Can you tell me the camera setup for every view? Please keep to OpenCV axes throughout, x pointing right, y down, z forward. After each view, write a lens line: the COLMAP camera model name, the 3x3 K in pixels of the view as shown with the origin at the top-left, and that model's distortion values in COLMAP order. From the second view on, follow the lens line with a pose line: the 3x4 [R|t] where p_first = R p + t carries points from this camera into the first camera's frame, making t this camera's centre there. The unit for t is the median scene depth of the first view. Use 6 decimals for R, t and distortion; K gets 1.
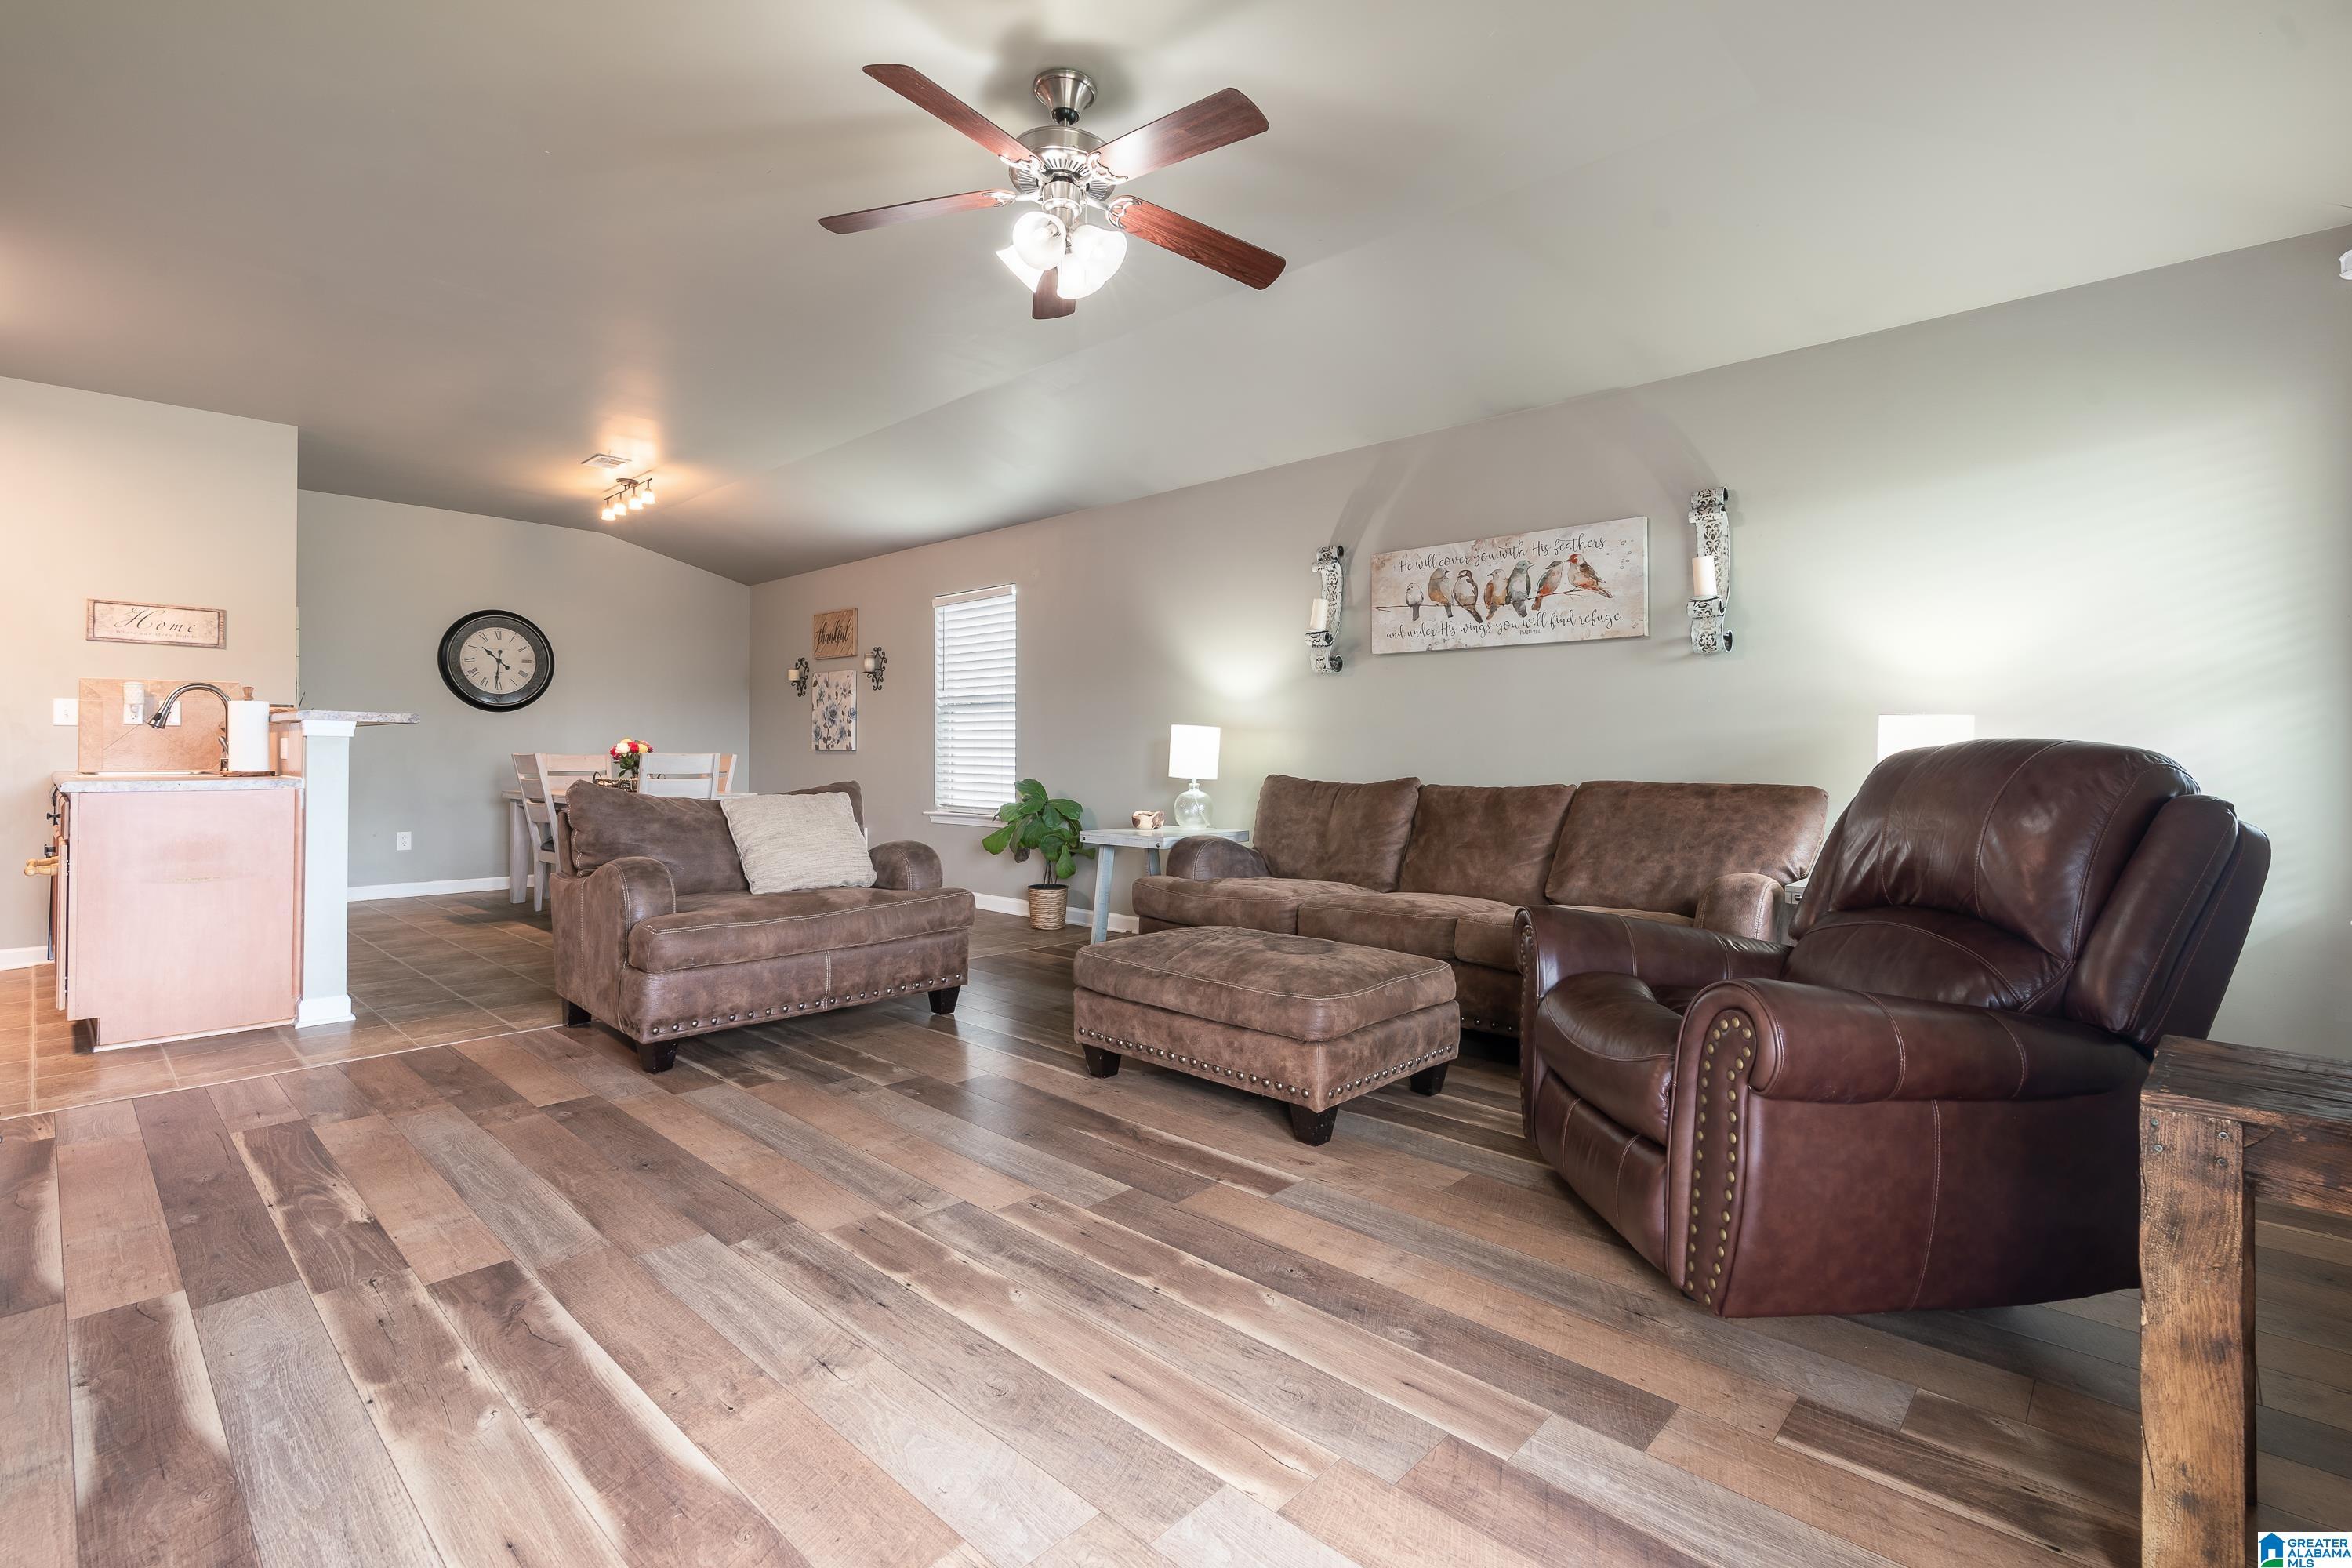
lens RADIAL K [[1077.4, 0, 1171.7], [0, 1077.4, 760.7], [0, 0, 1]] dist [-0.008026, 0.000955]
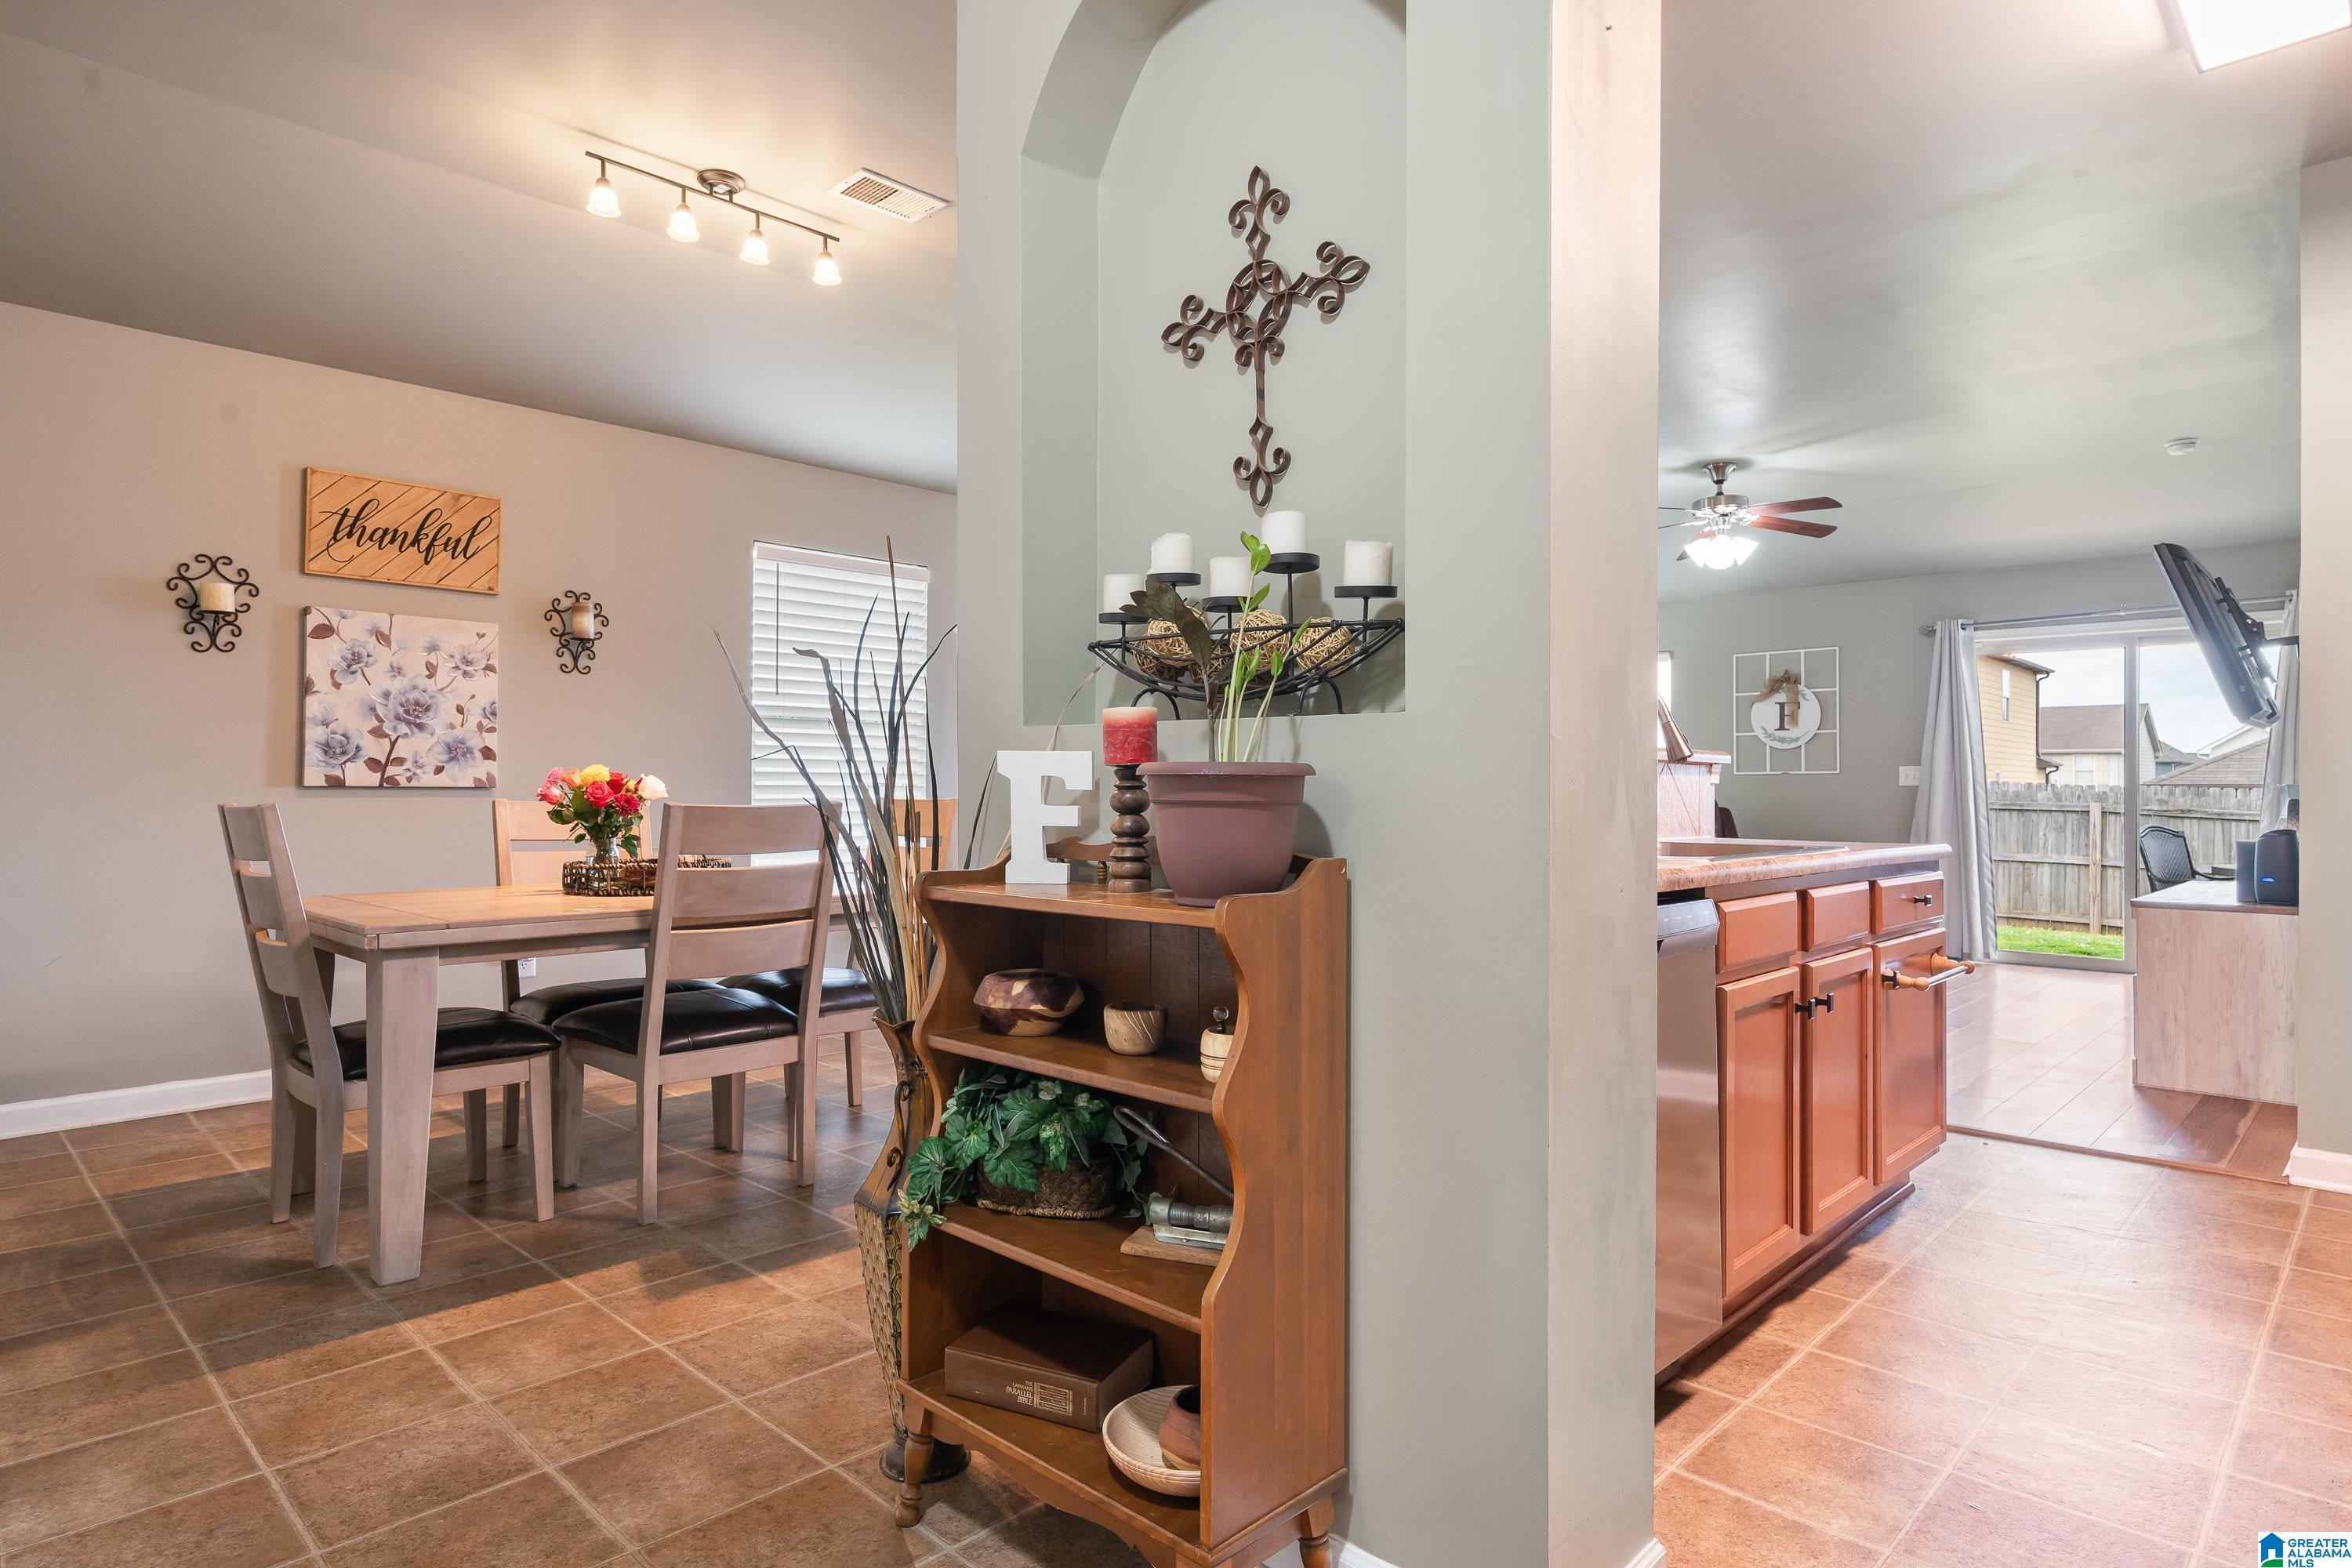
lens RADIAL K [[1297.4, 0, 1176.0], [0, 1297.4, 784.0], [0, 0, 1]] dist [-0.000185, -0.001605]
pose [[0.015484, 0.001589, 0.999879, -1.657899], [0.000260, 0.999999, -0.001593, -0.020035], [-0.999880, 0.000285, 0.015484, 1.289705]]
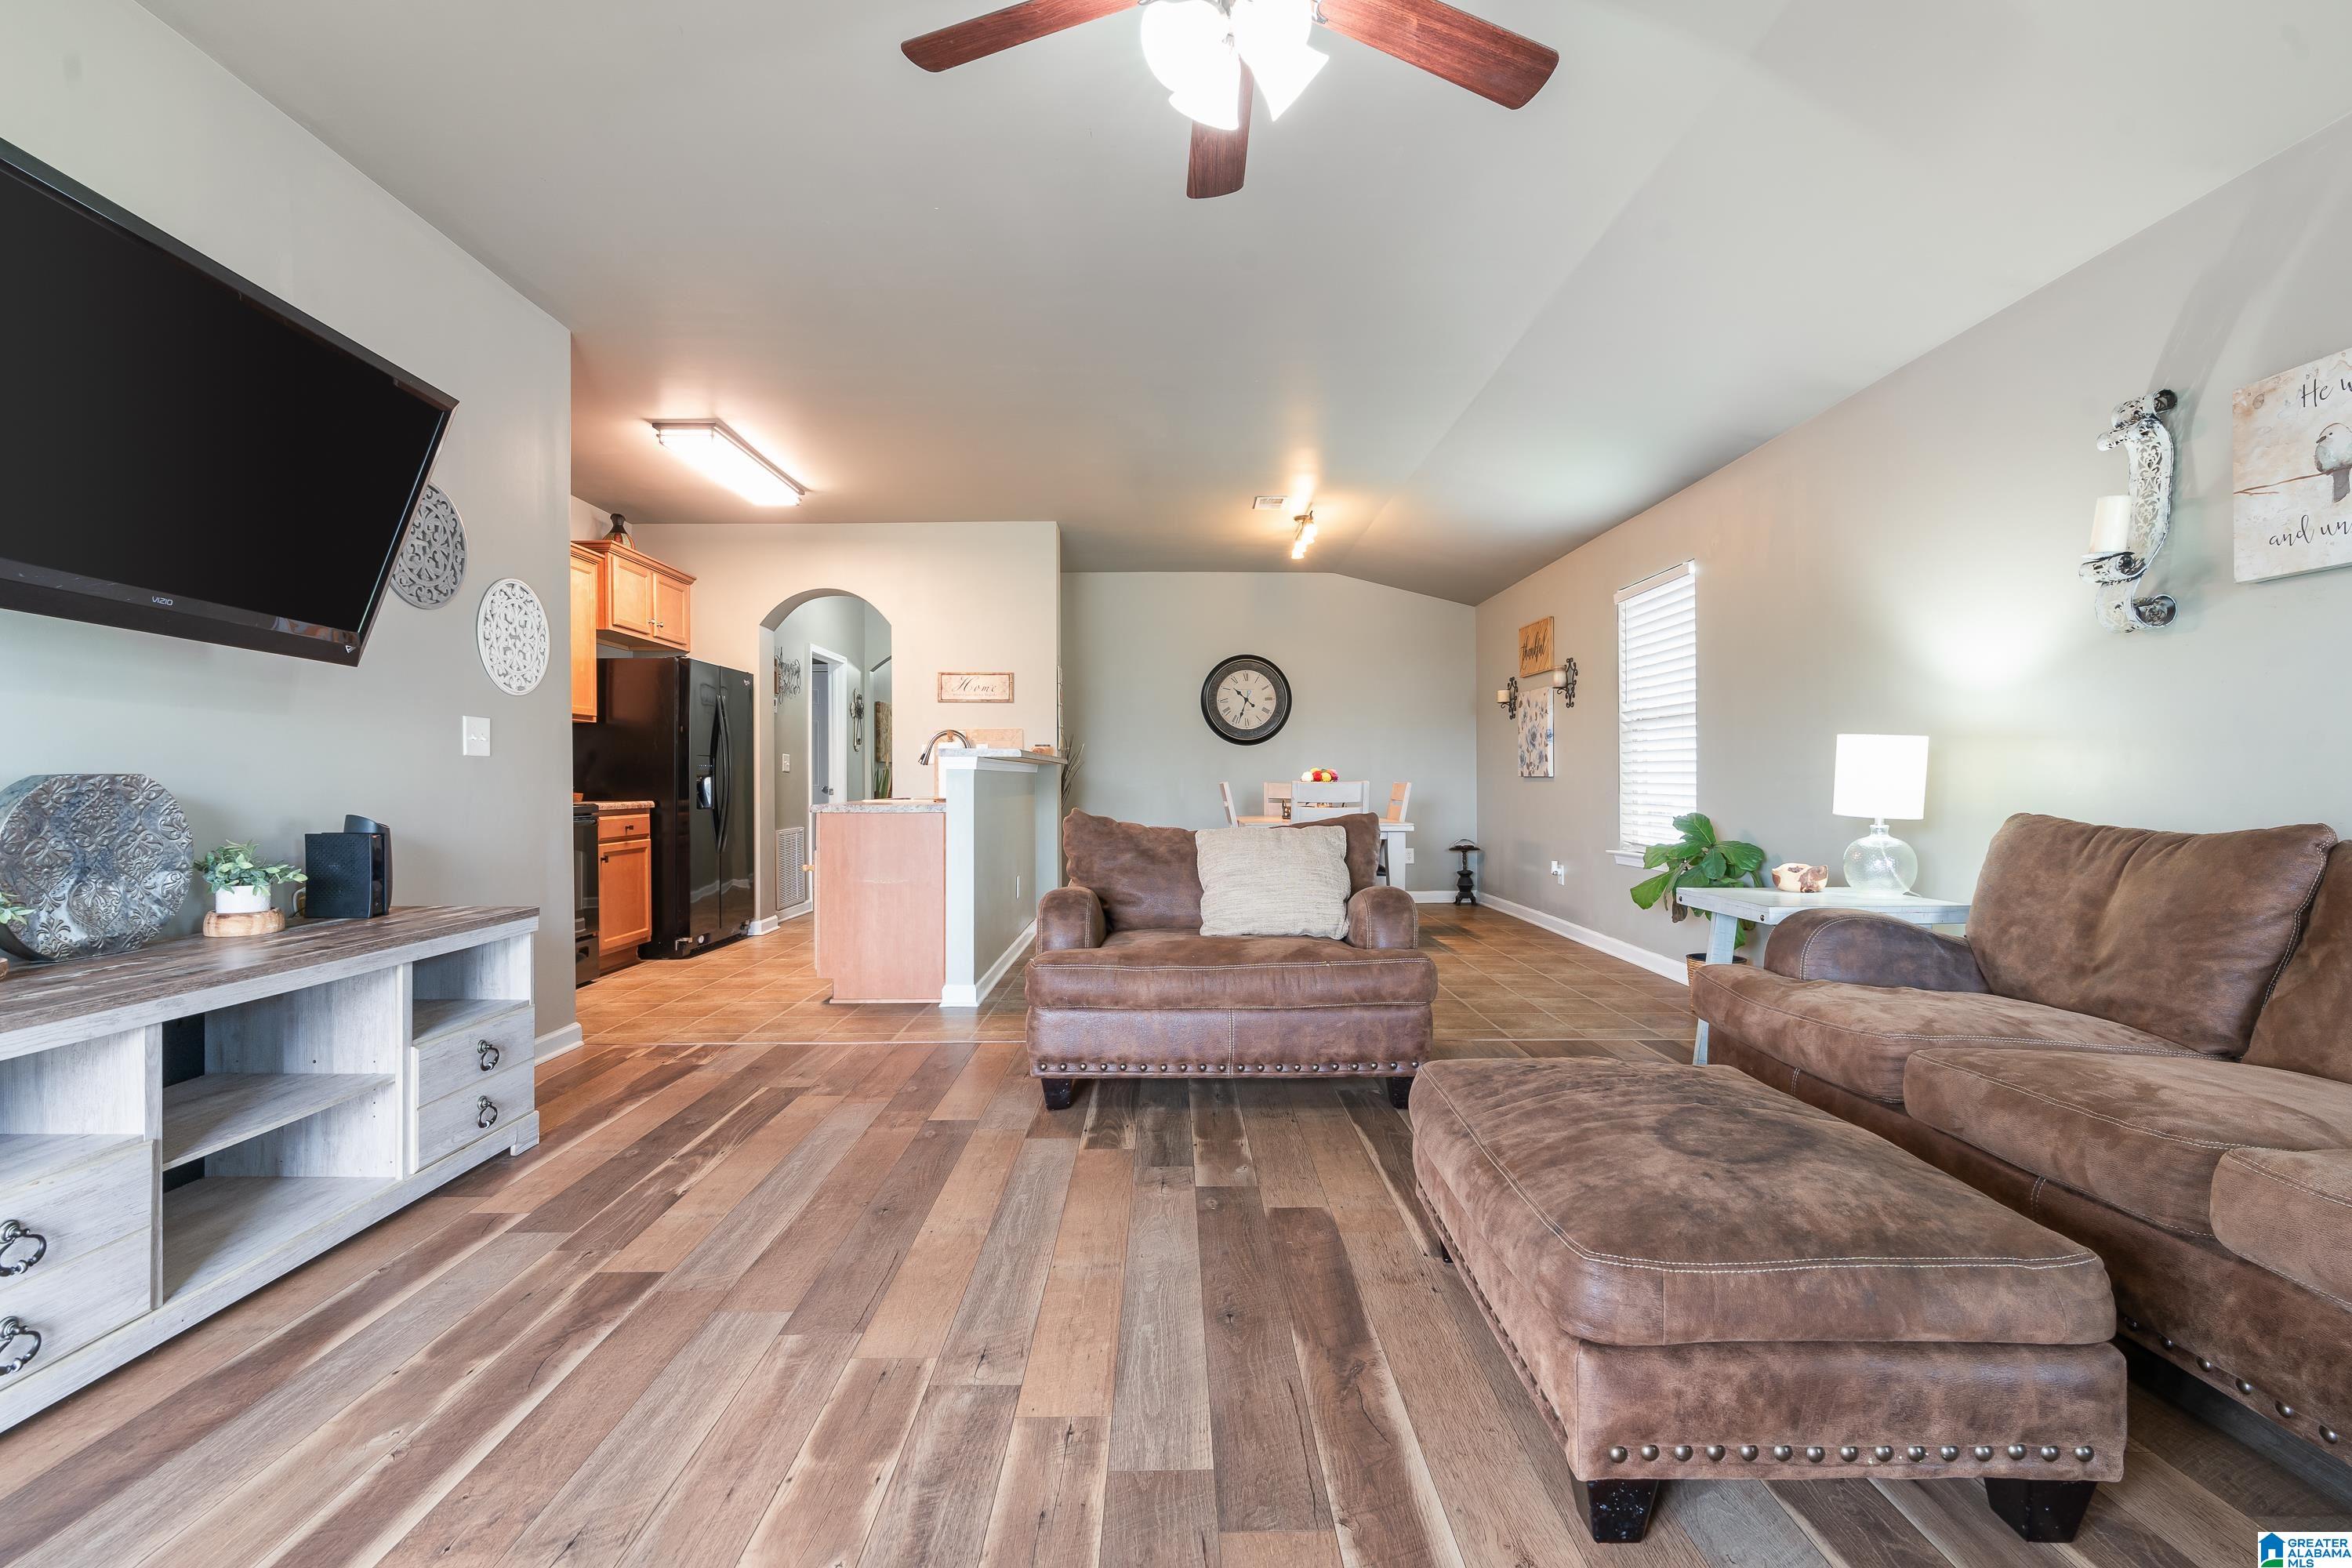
lens RADIAL K [[1065.3, 0, 1171.1], [0, 1065.3, 783.2], [0, 0, 1]] dist [-0.003779, 0.000766]
pose [[0.688013, -0.003921, -0.725688, 0.236104], [0.000778, 0.999989, -0.004666, -0.001328], [0.725698, 0.002645, 0.688008, 0.325449]]
